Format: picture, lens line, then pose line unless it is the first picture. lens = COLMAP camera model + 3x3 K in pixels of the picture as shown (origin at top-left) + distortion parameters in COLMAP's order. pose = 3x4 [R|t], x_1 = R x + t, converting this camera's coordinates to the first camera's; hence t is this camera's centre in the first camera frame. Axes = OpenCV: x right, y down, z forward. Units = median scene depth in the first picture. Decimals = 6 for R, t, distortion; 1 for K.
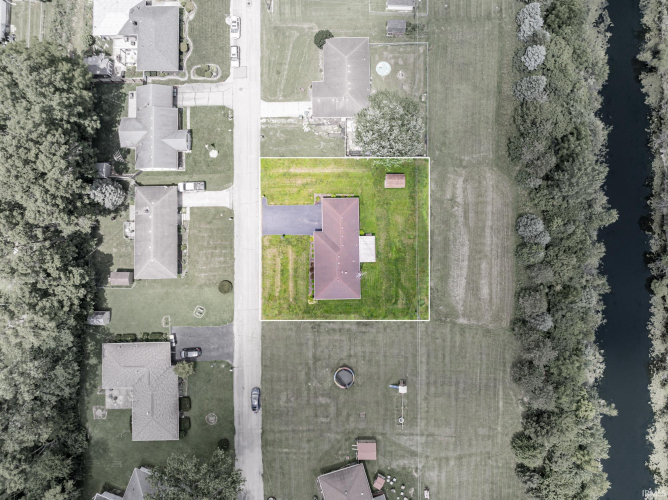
lens RADIAL K [[470.2, 0, 334.0], [0, 470.2, 250.0], [0, 0, 1]] dist [-0.006231, -0.005221]
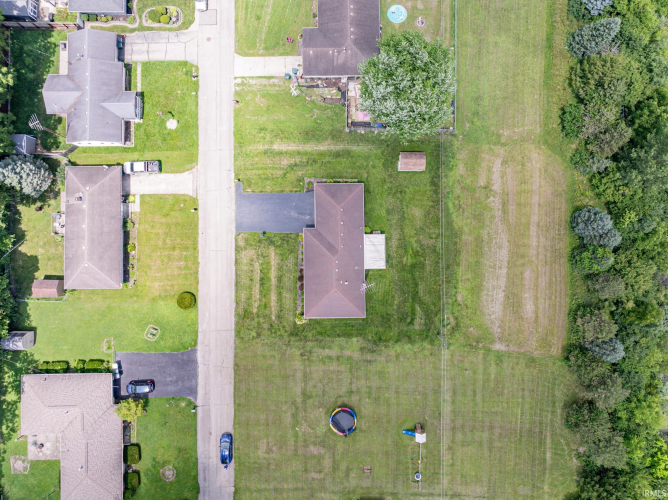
lens RADIAL K [[465.7, 0, 360.2], [0, 465.7, 250.9], [0, 0, 1]] dist [-0.001828, -0.000056]
pose [[0.998009, 0.005641, 0.062825, 0.000332], [-0.005701, 0.999983, 0.000774, -0.003342], [-0.062820, -0.001131, 0.998024, 0.247393]]
